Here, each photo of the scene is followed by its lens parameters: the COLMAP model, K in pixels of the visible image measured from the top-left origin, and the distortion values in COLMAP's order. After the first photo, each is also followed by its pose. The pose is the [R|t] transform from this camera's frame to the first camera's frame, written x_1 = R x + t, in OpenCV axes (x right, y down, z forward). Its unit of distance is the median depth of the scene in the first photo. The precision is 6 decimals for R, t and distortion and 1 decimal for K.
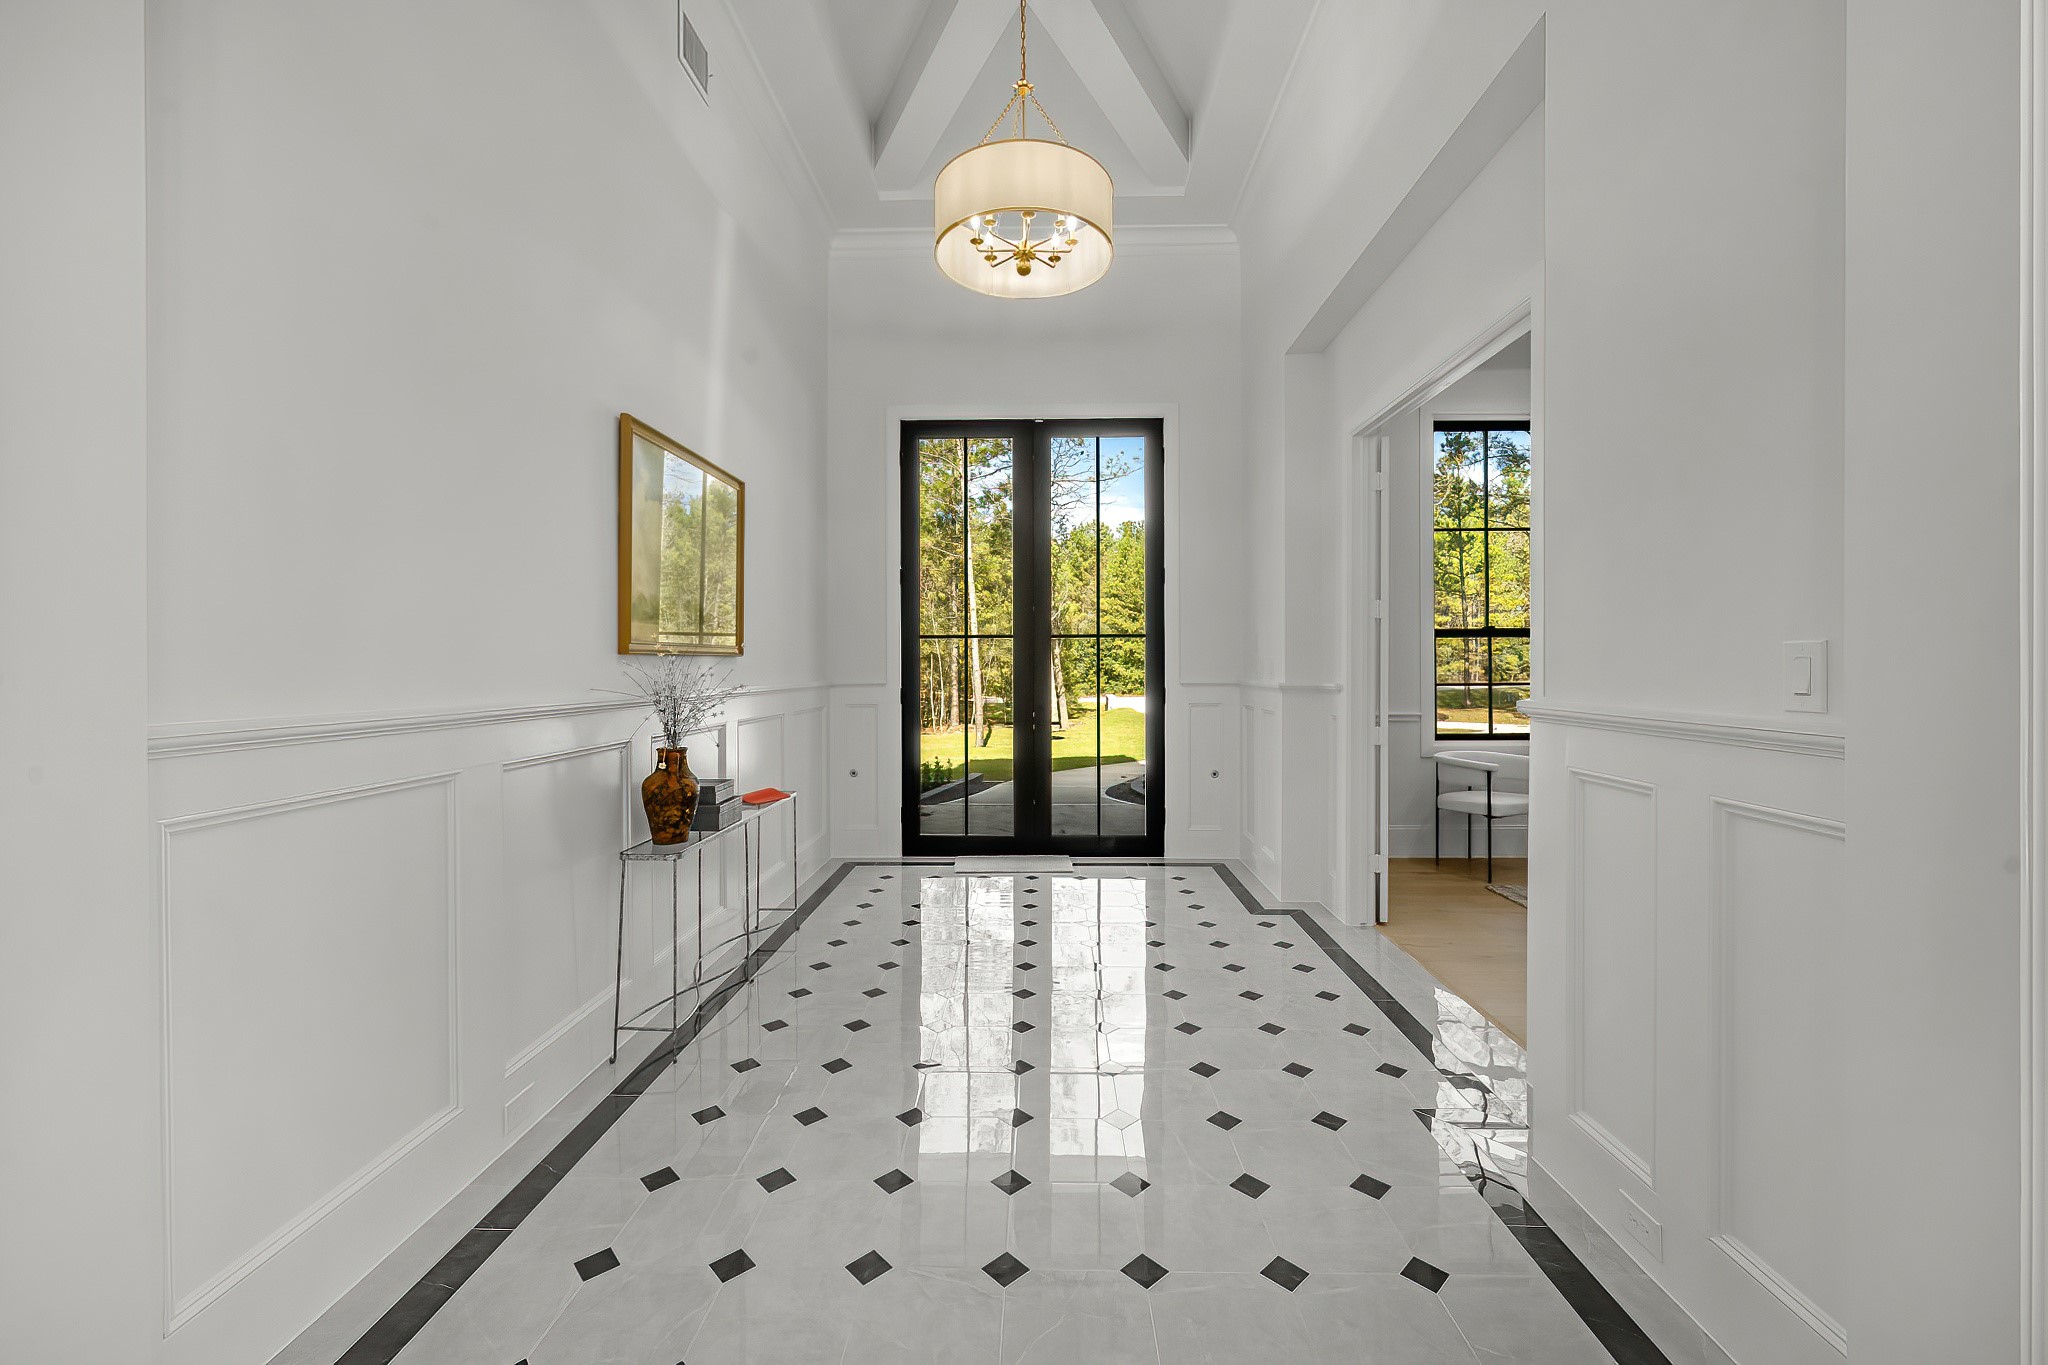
lens RADIAL K [[820.1, 0, 1024.0], [0, 820.1, 682.5], [0, 0, 1]] dist [0.017421, 0.000073]
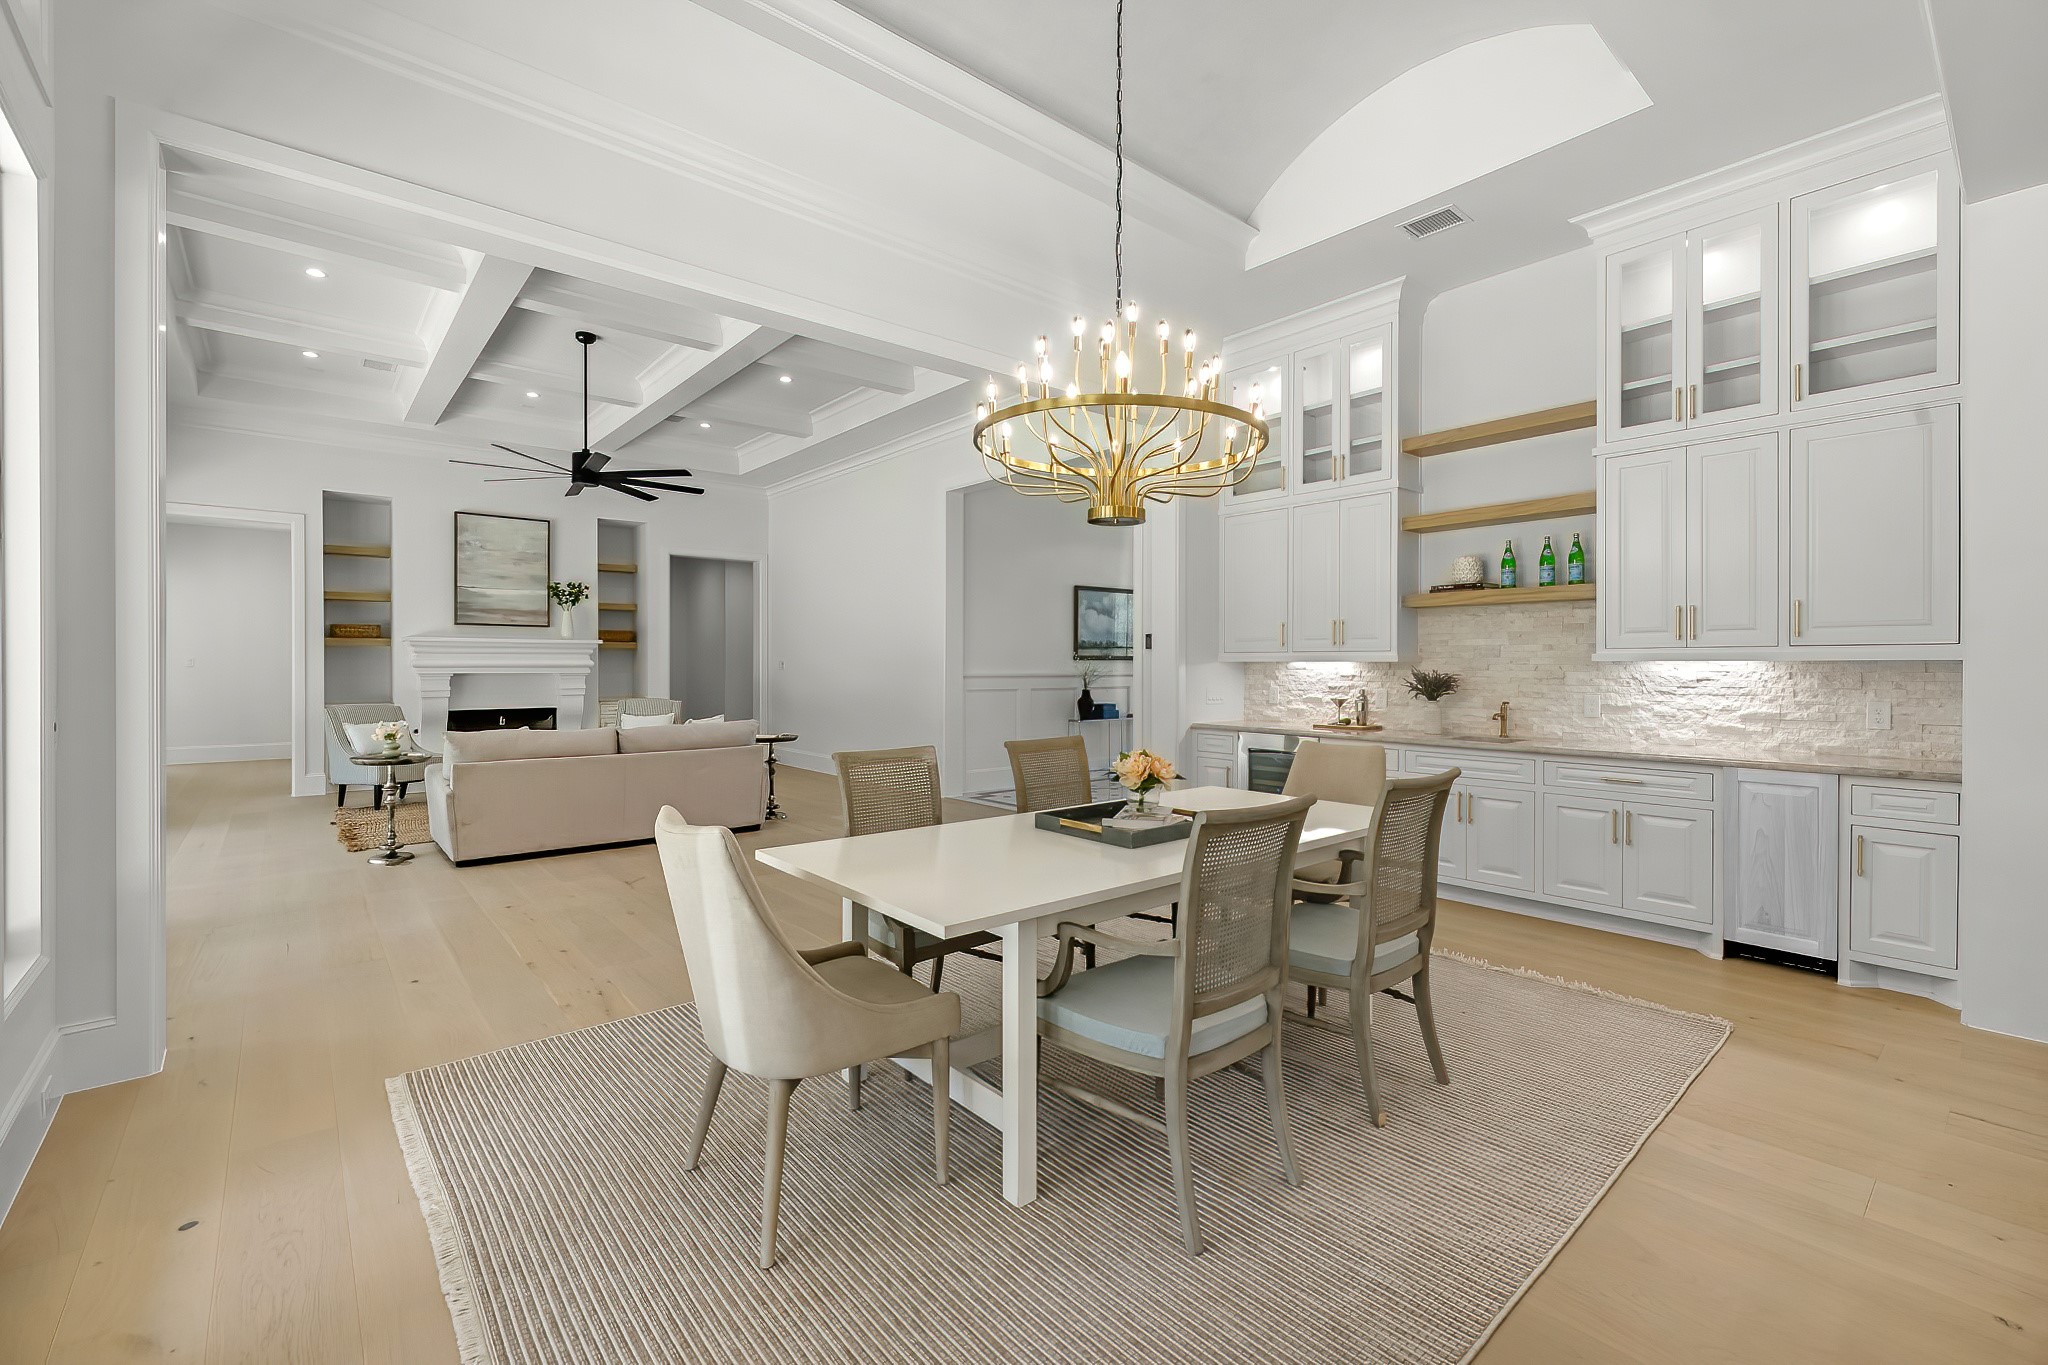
lens RADIAL K [[877.9, 0, 1024.7], [0, 877.9, 662.8], [0, 0, 1]] dist [0.000402, 0.000241]
pose [[0.669843, -0.000436, -0.742502, 1.872931], [-0.013918, 0.999817, -0.013143, 0.023832], [0.742372, 0.019138, 0.669714, -1.390890]]
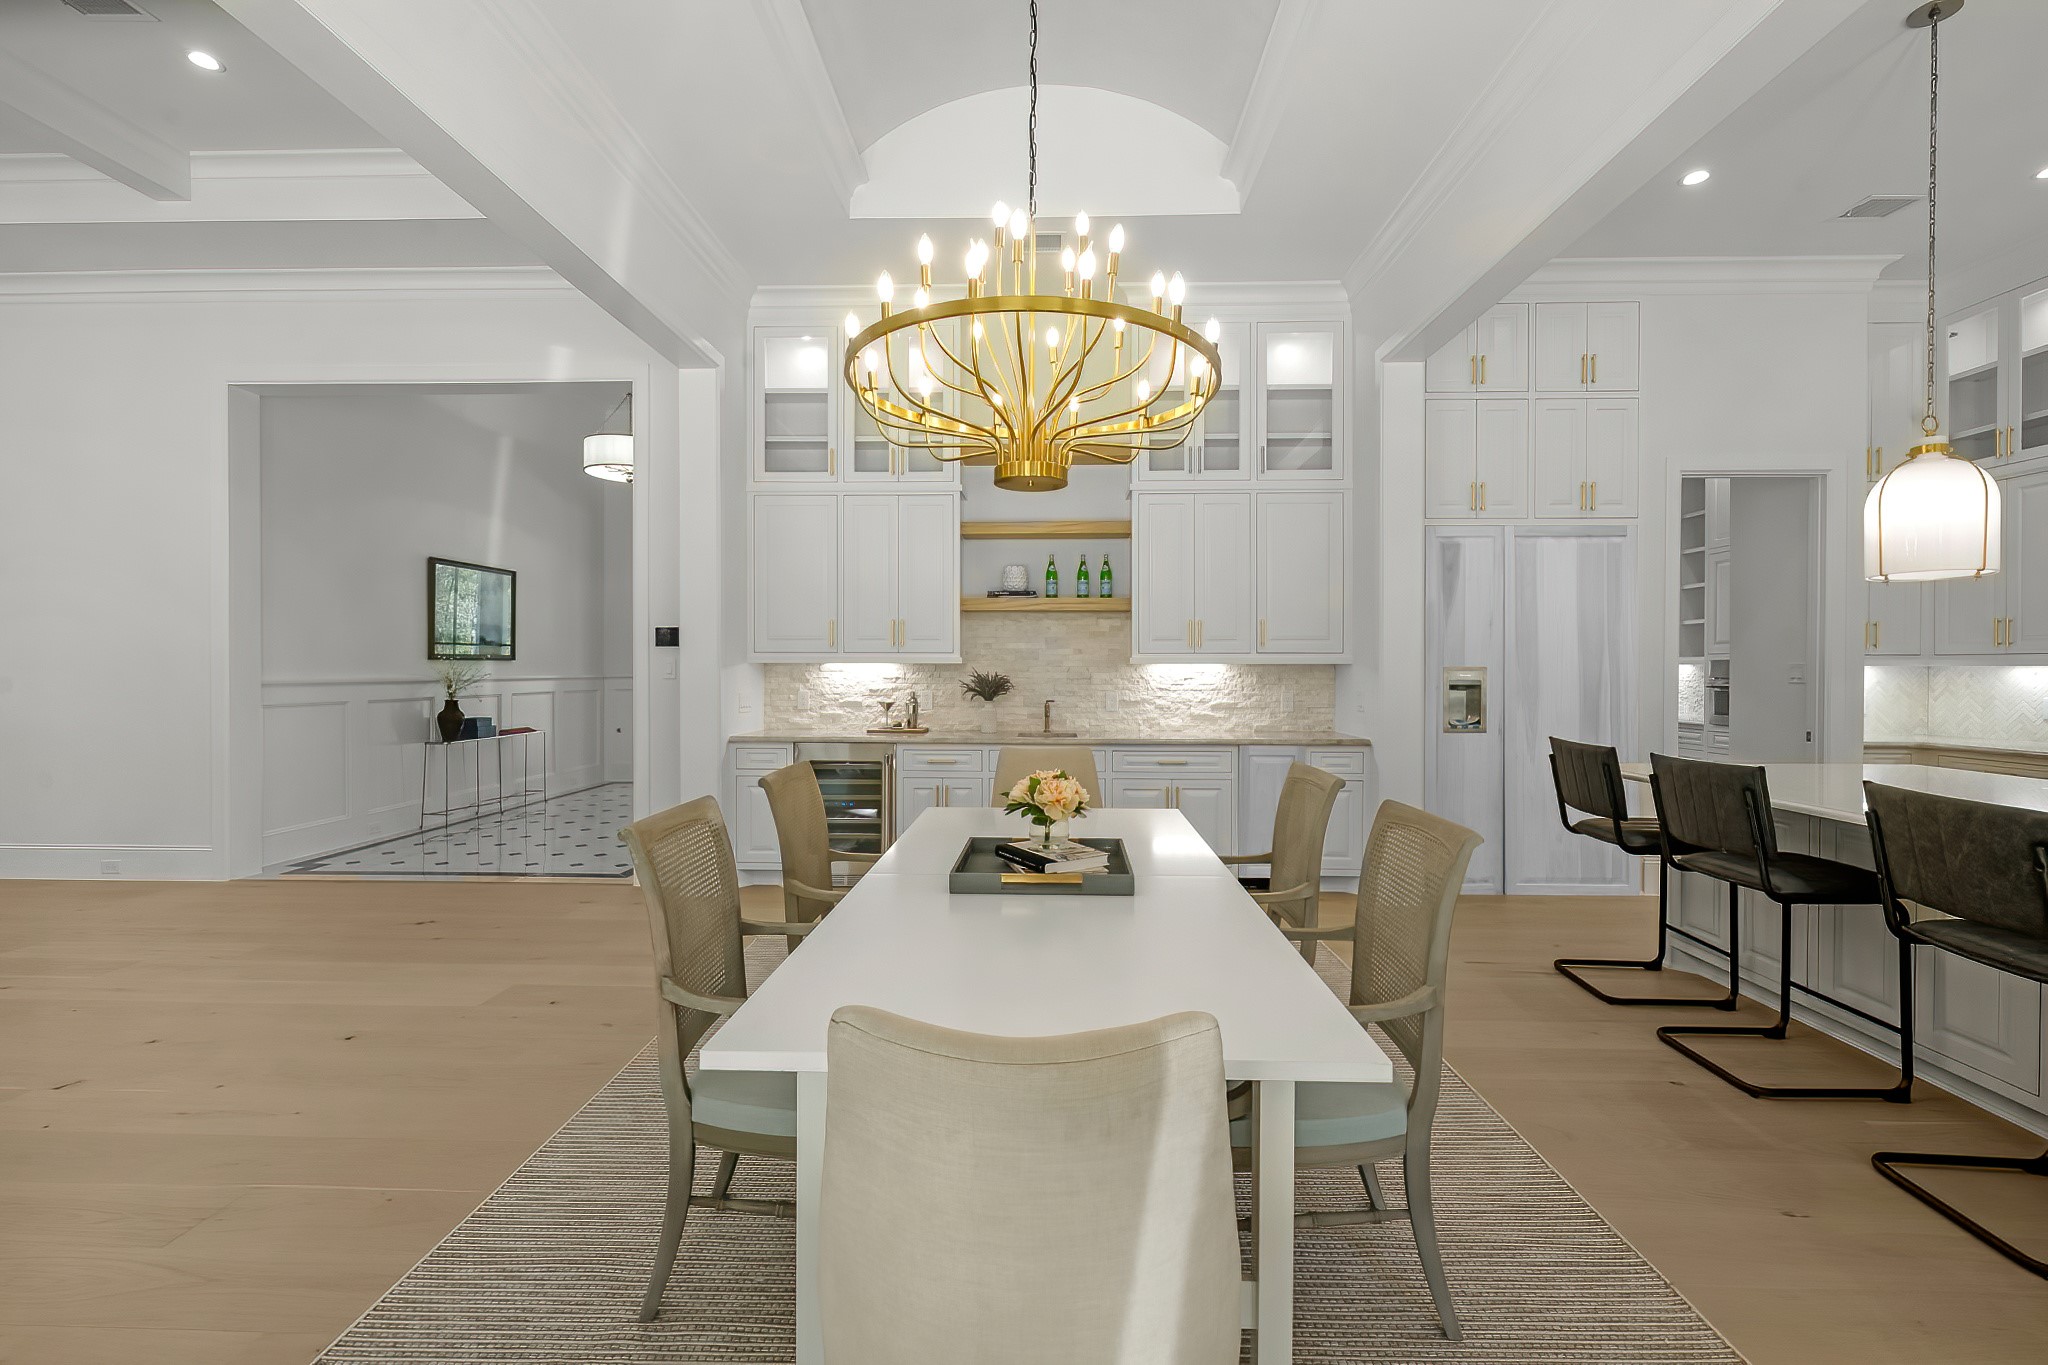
lens RADIAL K [[865.9, 0, 1036.4], [0, 865.9, 674.2], [0, 0, 1]] dist [-0.000206, 0.000138]
pose [[0.999991, 0.002415, 0.003493, 1.190516], [-0.002382, 0.999953, -0.009364, 0.025987], [-0.003515, 0.009355, 0.999950, -1.415693]]
